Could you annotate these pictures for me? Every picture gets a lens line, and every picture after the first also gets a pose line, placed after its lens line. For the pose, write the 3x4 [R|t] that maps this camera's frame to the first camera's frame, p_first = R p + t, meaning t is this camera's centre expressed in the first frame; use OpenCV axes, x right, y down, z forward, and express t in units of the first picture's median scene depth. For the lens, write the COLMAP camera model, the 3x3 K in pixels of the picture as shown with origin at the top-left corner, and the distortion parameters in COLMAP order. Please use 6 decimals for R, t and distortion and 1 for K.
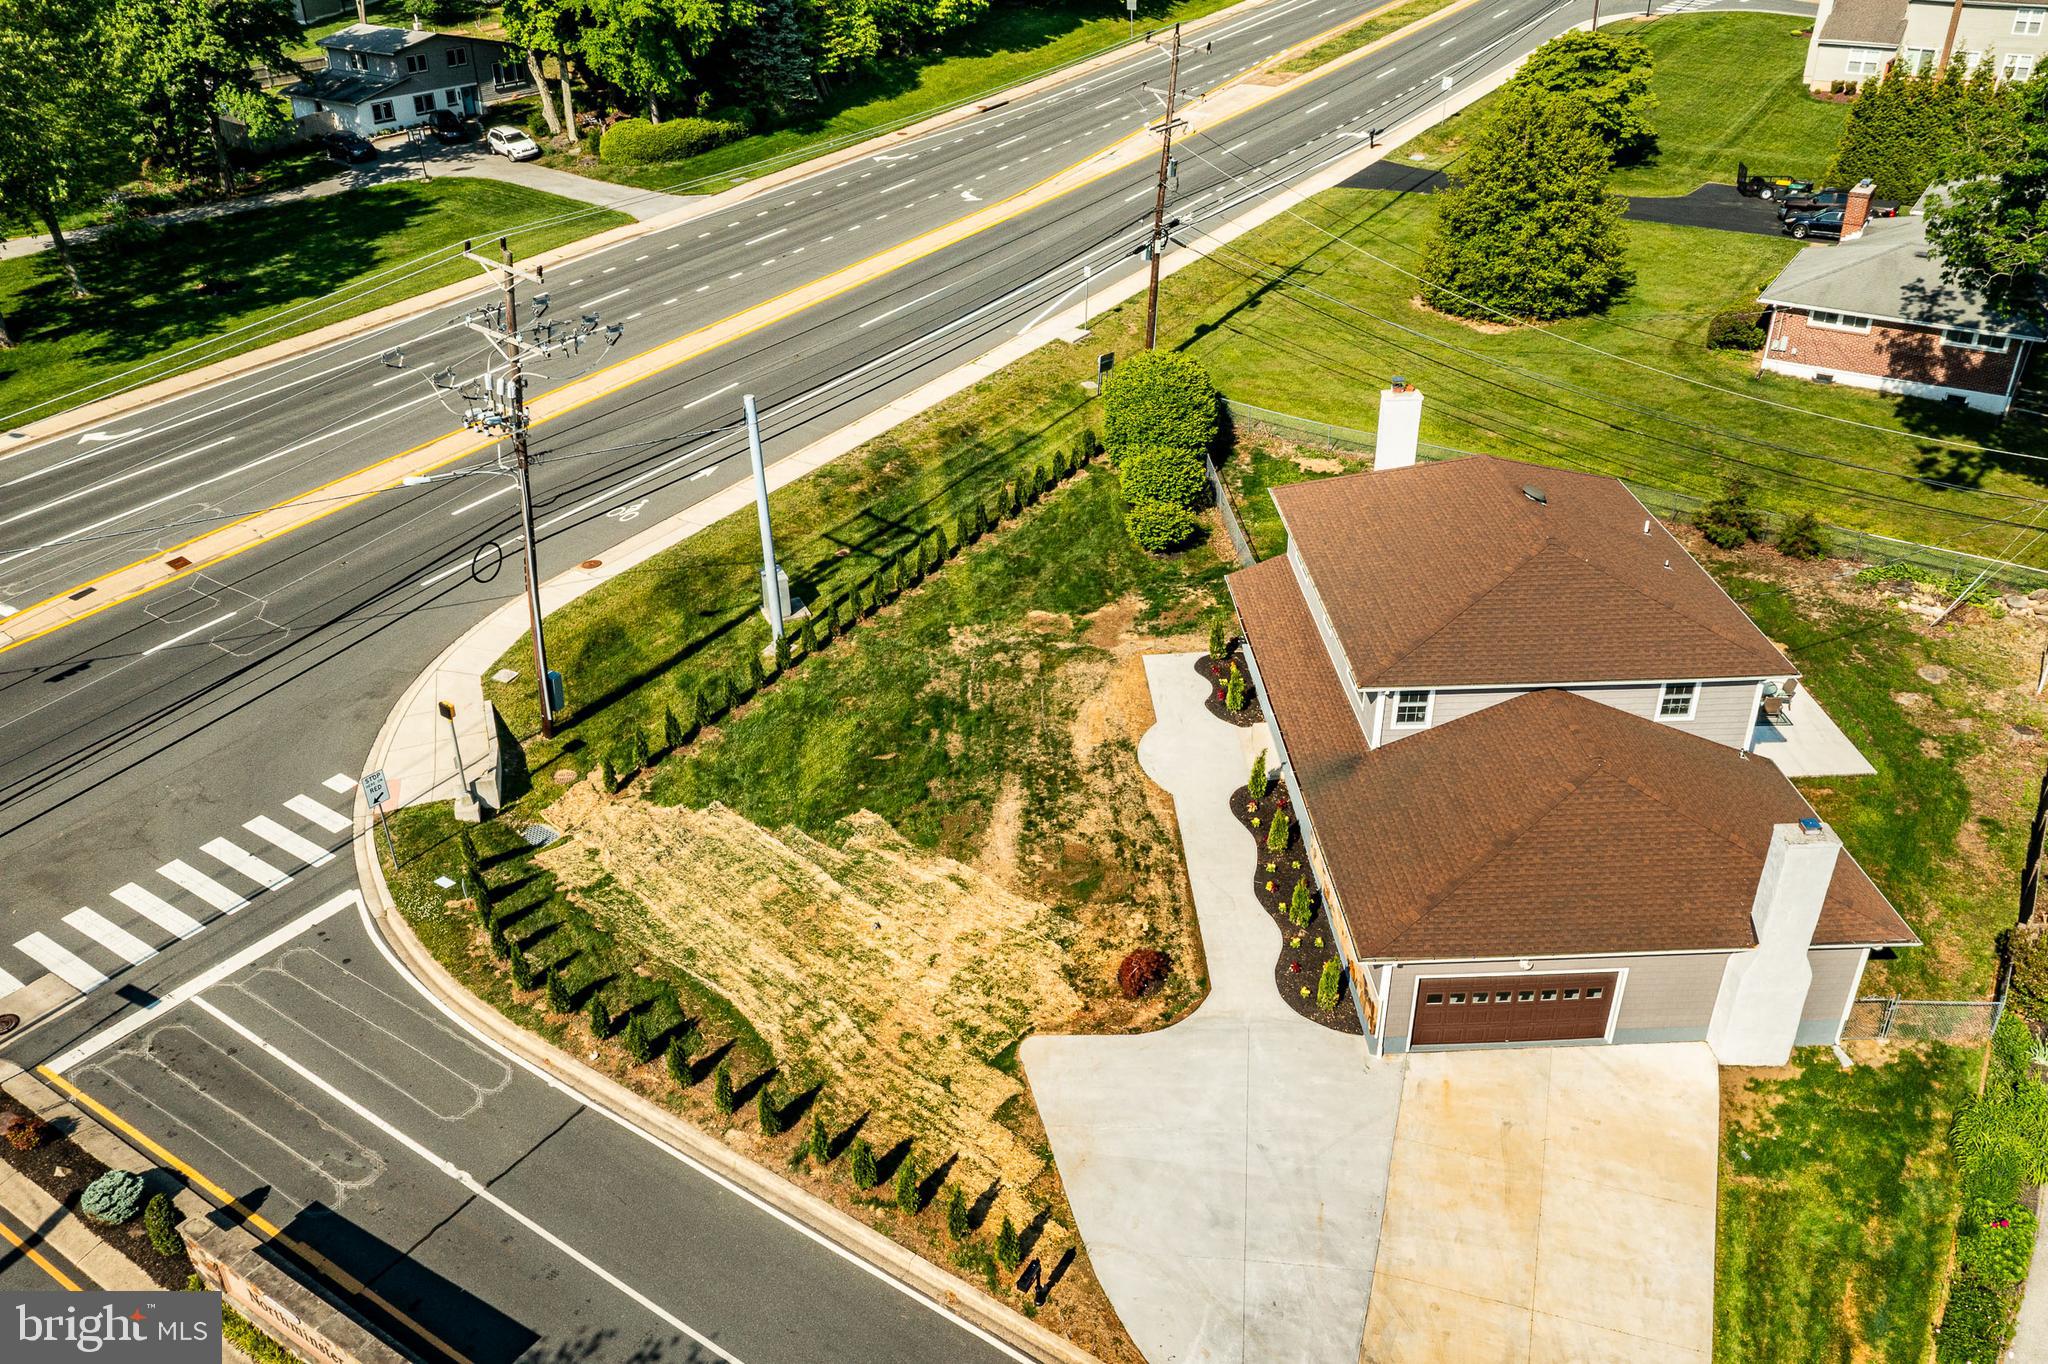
lens RADIAL K [[1619.1, 0, 1024.0], [0, 1619.1, 682.0], [0, 0, 1]] dist [-0.011791, 0.009862]
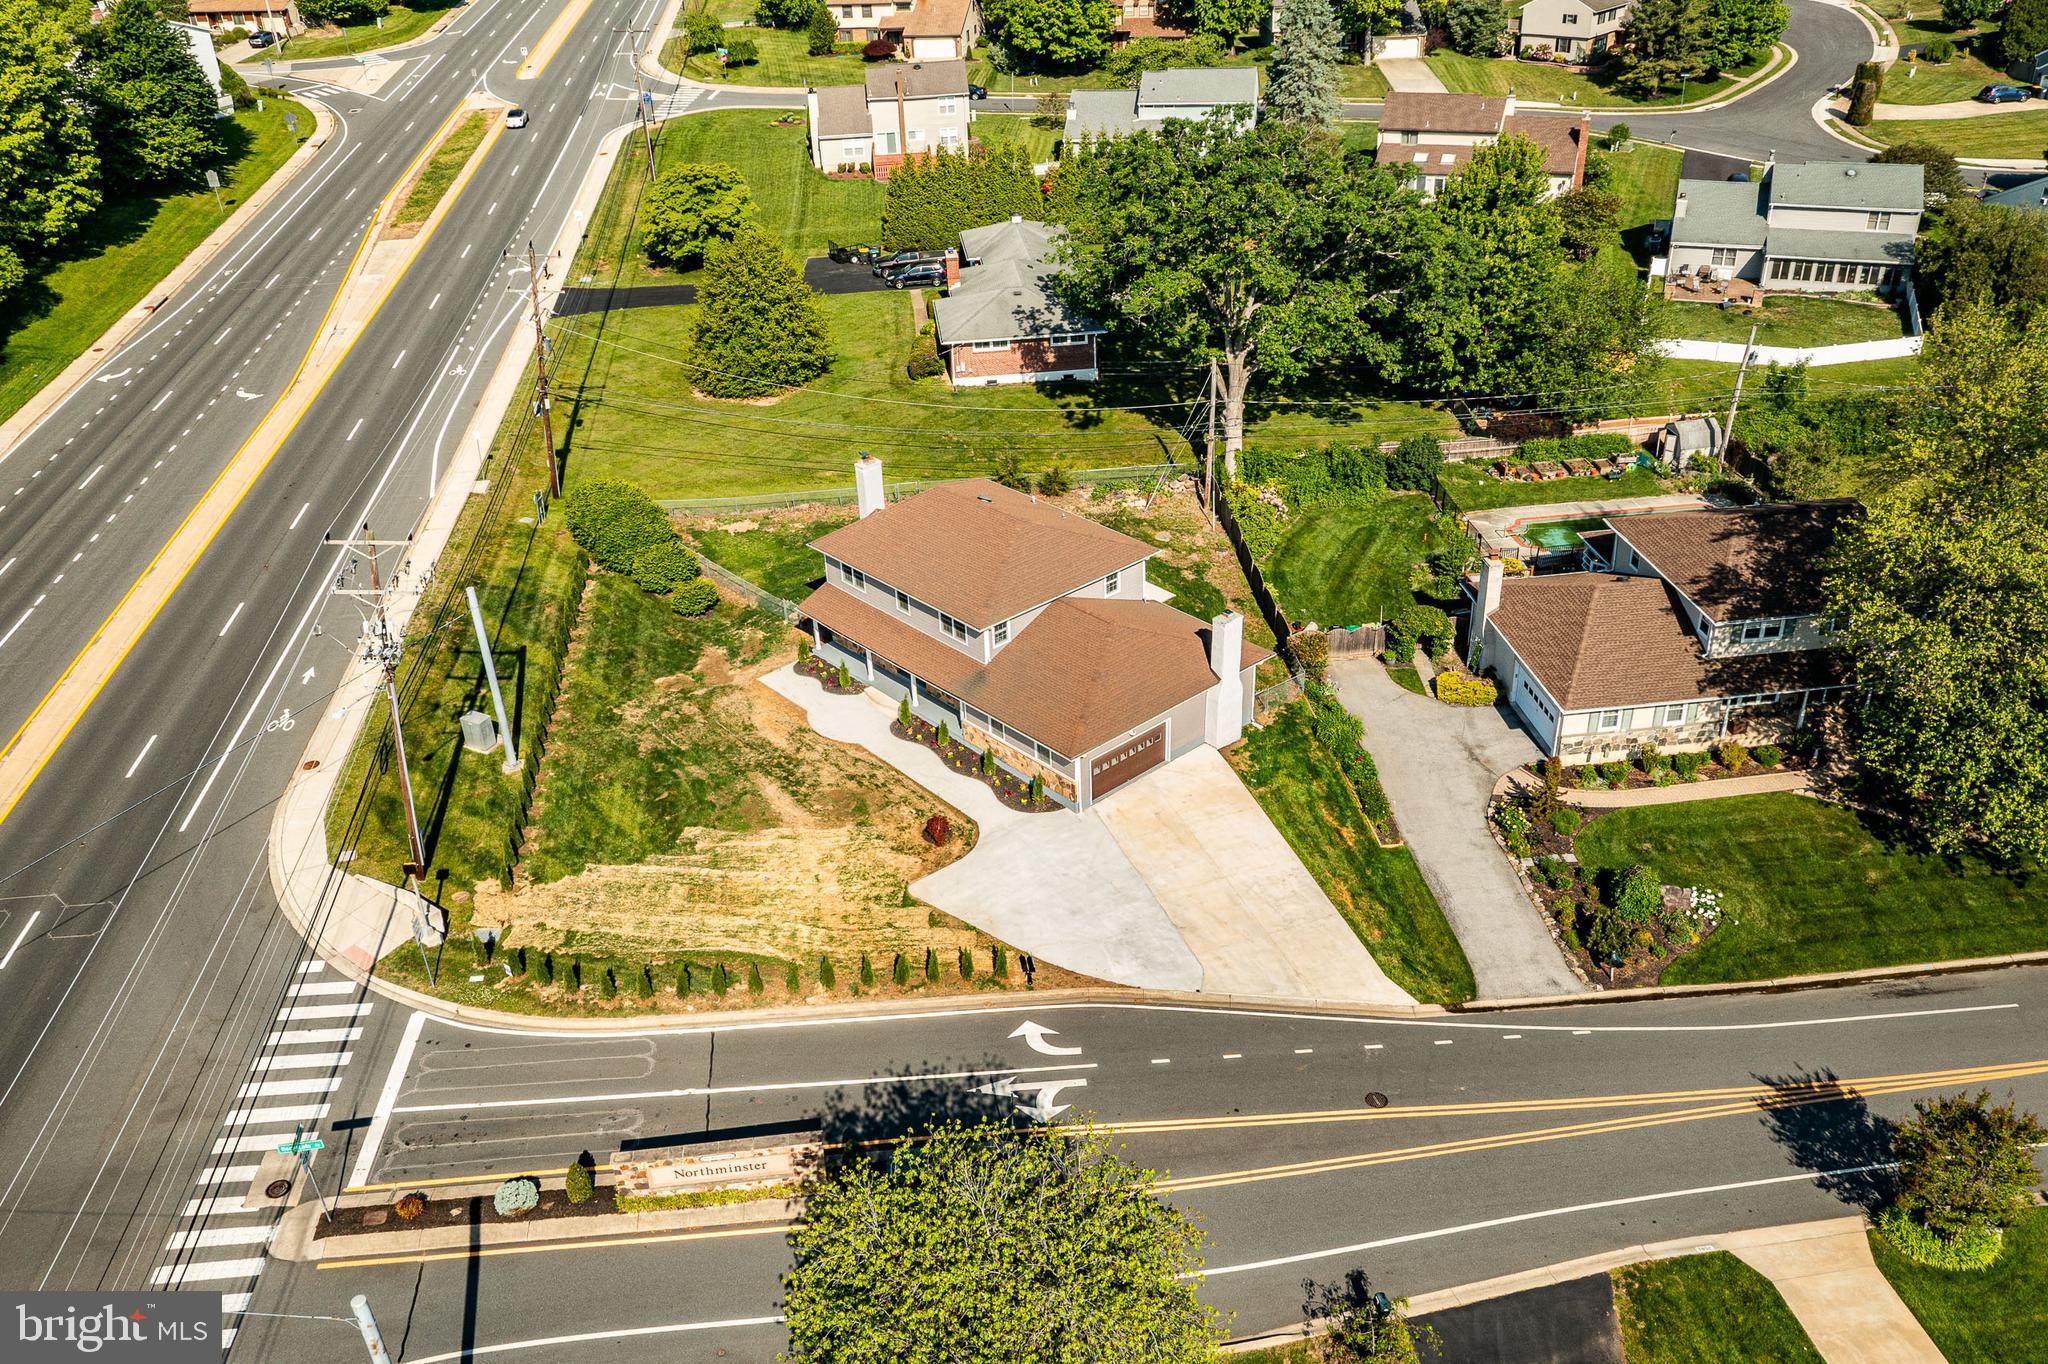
lens RADIAL K [[1610.9, 0, 1024.0], [0, 1610.9, 682.0], [0, 0, 1]] dist [-0.009092, 0.003071]
pose [[0.770883, -0.330578, 0.544479, -0.583329], [0.339109, 0.936573, 0.088519, -0.066298], [-0.539207, 0.116400, 0.834090, -0.371712]]
